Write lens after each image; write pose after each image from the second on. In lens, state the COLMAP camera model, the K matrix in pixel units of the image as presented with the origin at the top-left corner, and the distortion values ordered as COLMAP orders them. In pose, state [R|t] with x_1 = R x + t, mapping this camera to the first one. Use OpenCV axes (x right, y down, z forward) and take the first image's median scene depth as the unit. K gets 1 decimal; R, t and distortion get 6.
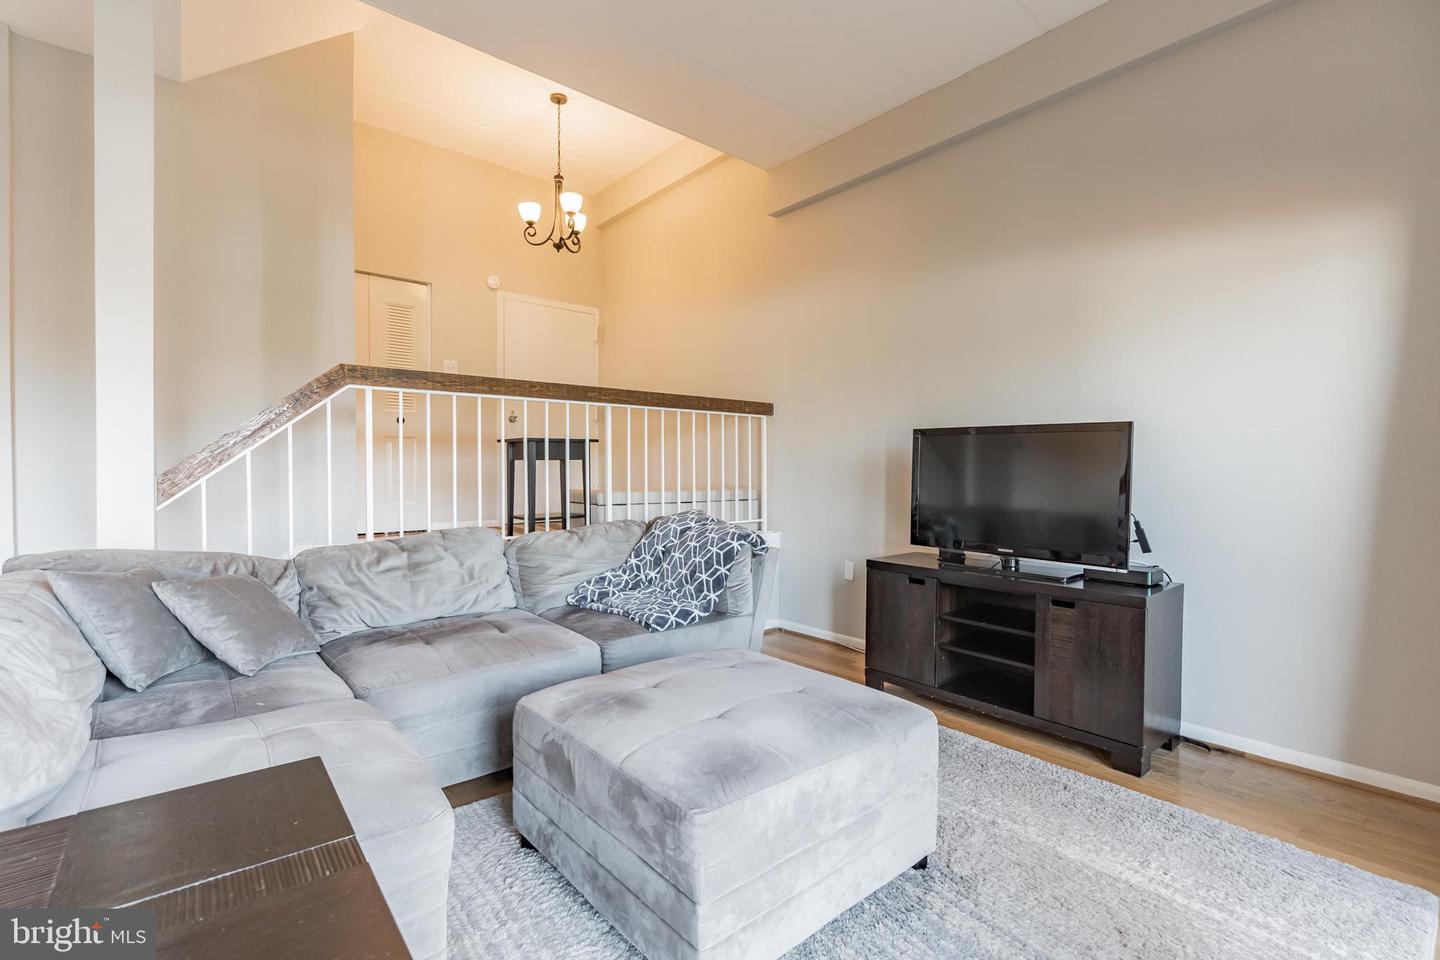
lens RADIAL K [[650.0, 0, 717.8], [0, 650.0, 485.4], [0, 0, 1]] dist [0.000206, -0.000049]
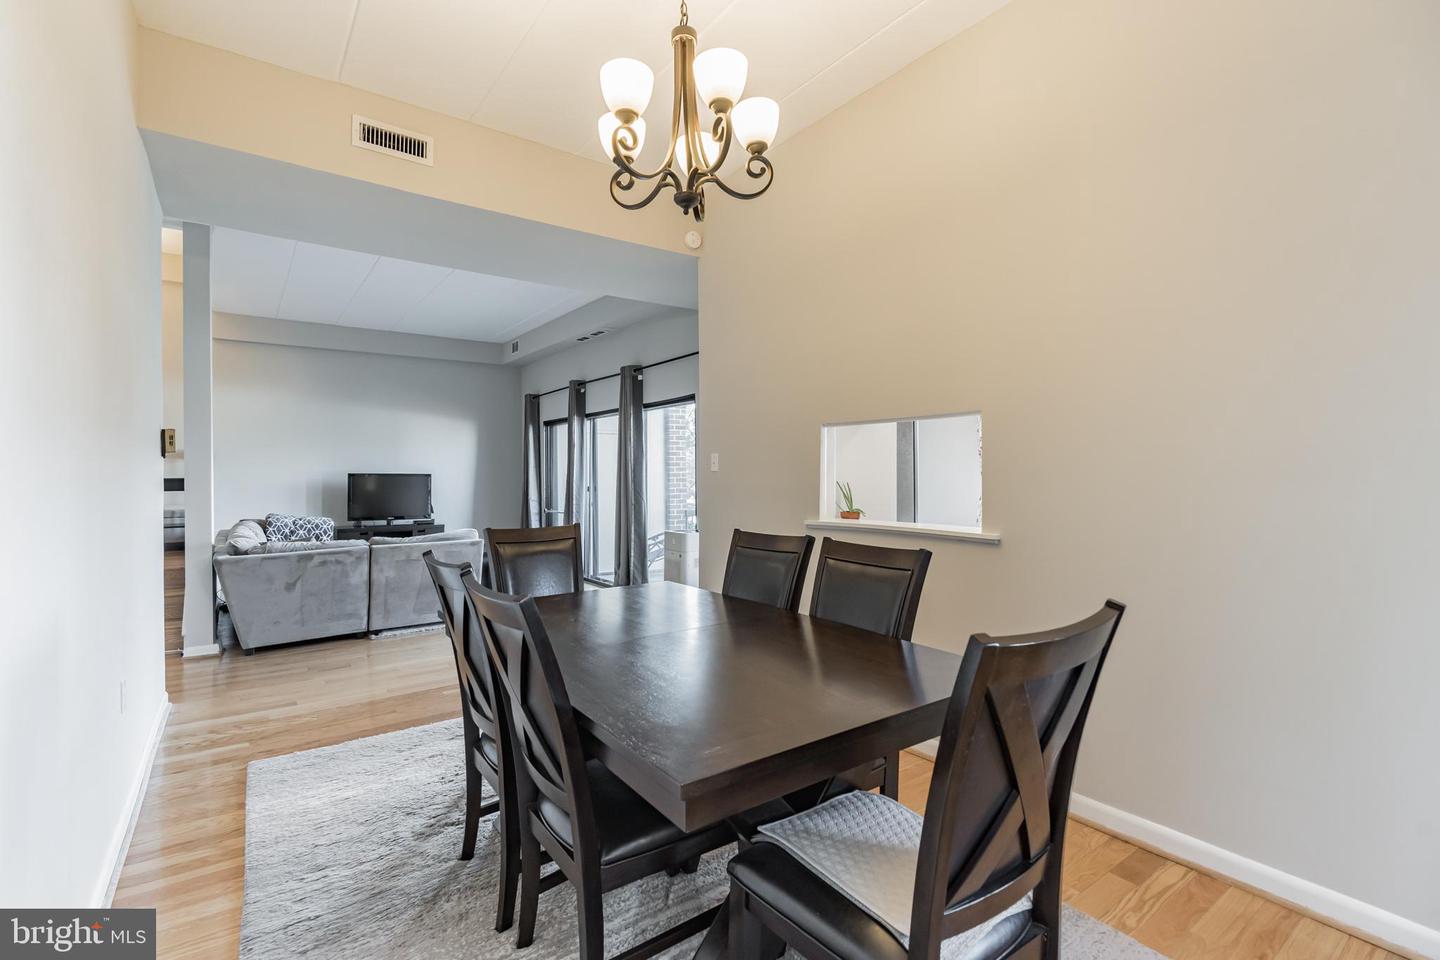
lens RADIAL K [[650.0, 0, 717.8], [0, 650.0, 485.4], [0, 0, 1]] dist [0.000206, -0.000049]
pose [[0.063785, -0.024216, 0.997670, -2.232801], [0.019095, 0.999552, 0.023041, -0.078282], [-0.997781, 0.017581, 0.064219, -0.583309]]
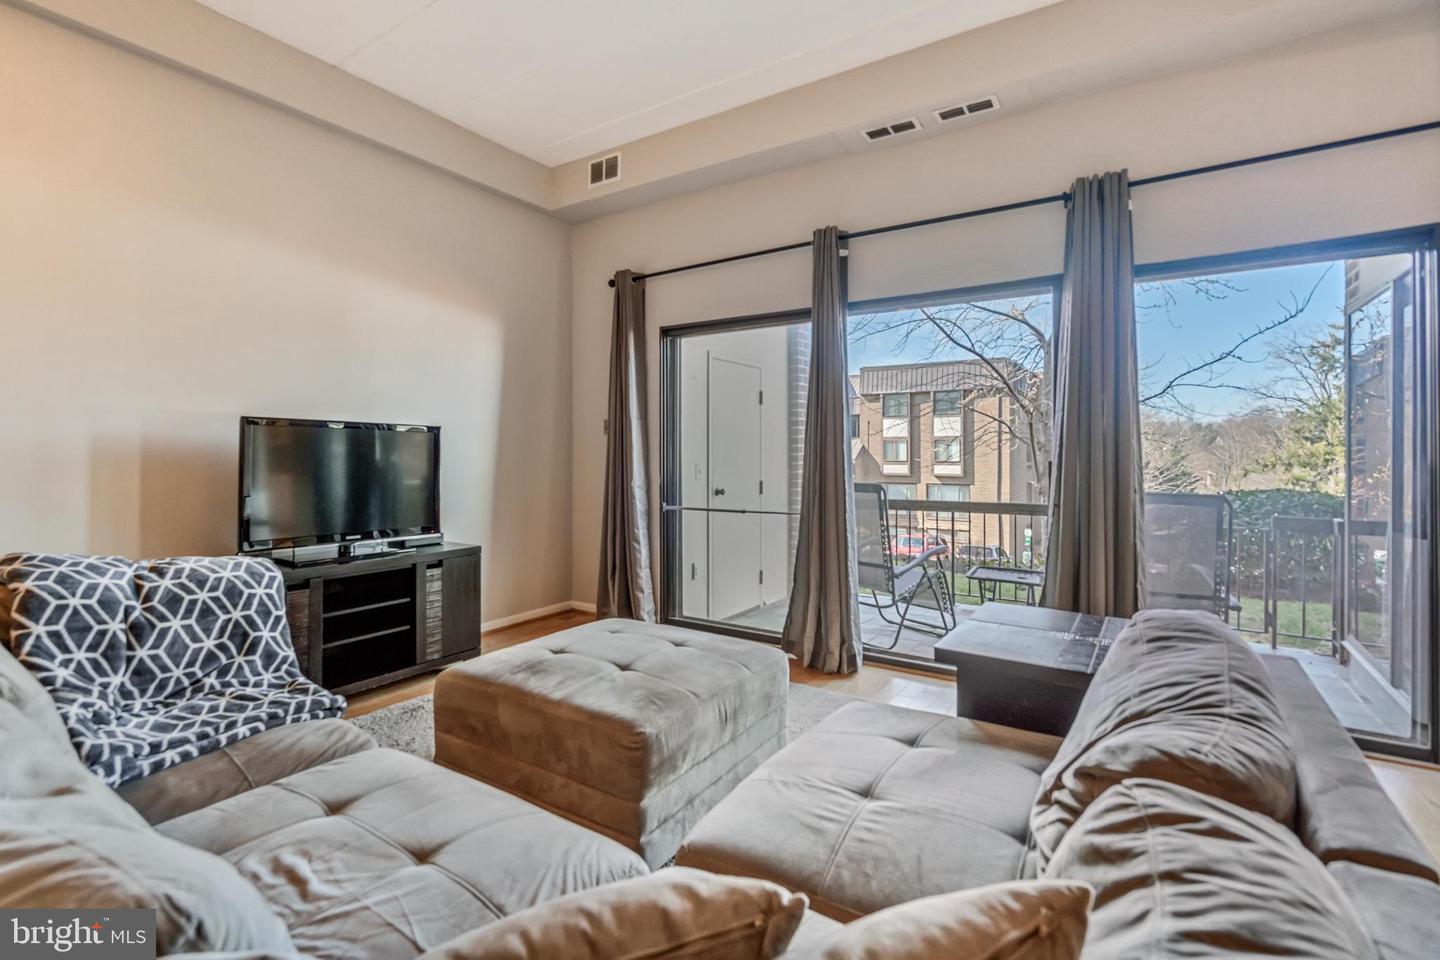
lens RADIAL K [[645.5, 0, 713.4], [0, 645.5, 459.6], [0, 0, 1]] dist [-0.001556, -0.000396]
pose [[-0.297547, -0.012154, 0.954630, -0.749798], [0.013327, 0.999769, 0.016882, -0.039803], [-0.954614, 0.017745, -0.297316, 0.729383]]
